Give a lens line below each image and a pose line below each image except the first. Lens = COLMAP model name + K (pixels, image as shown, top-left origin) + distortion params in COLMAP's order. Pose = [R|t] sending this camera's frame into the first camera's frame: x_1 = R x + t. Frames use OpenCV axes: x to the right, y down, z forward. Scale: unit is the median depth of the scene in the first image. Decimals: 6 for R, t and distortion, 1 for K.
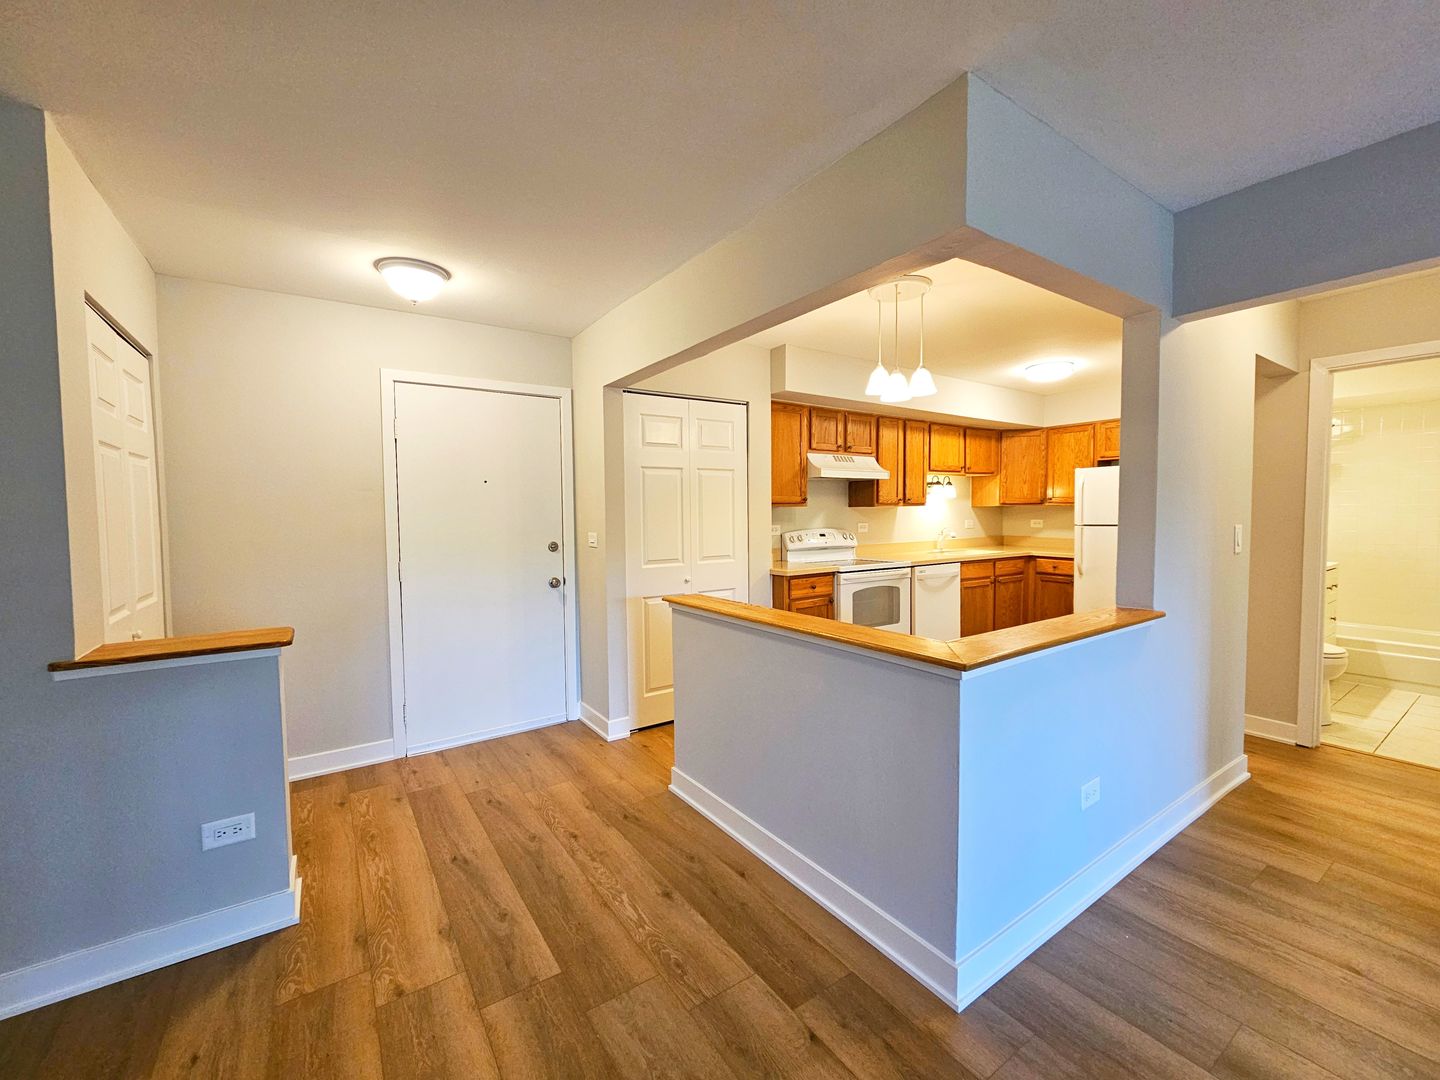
lens RADIAL K [[598.1, 0, 719.2], [0, 598.1, 540.5], [0, 0, 1]] dist [0.000082, -0.000010]
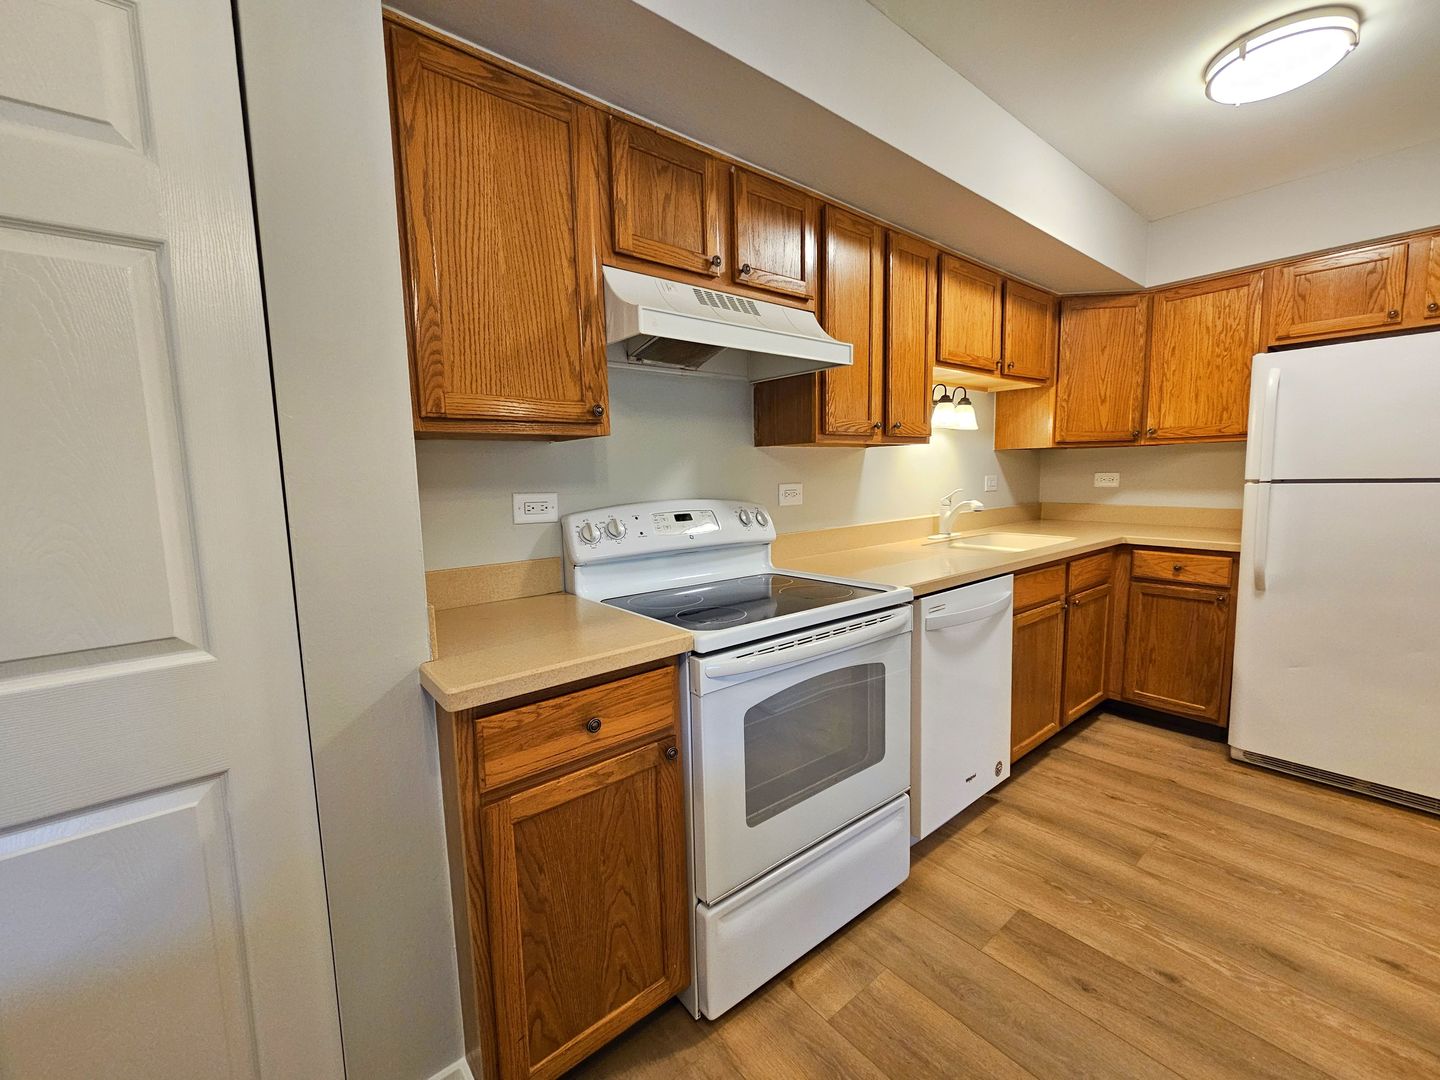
lens RADIAL K [[598.1, 0, 718.3], [0, 598.1, 540.4], [0, 0, 1]] dist [0.000082, -0.000010]
pose [[0.996230, -0.023933, 0.083390, 0.156270], [0.018896, 0.997979, 0.060675, -0.016570], [-0.084674, -0.058871, 0.994668, 0.588546]]
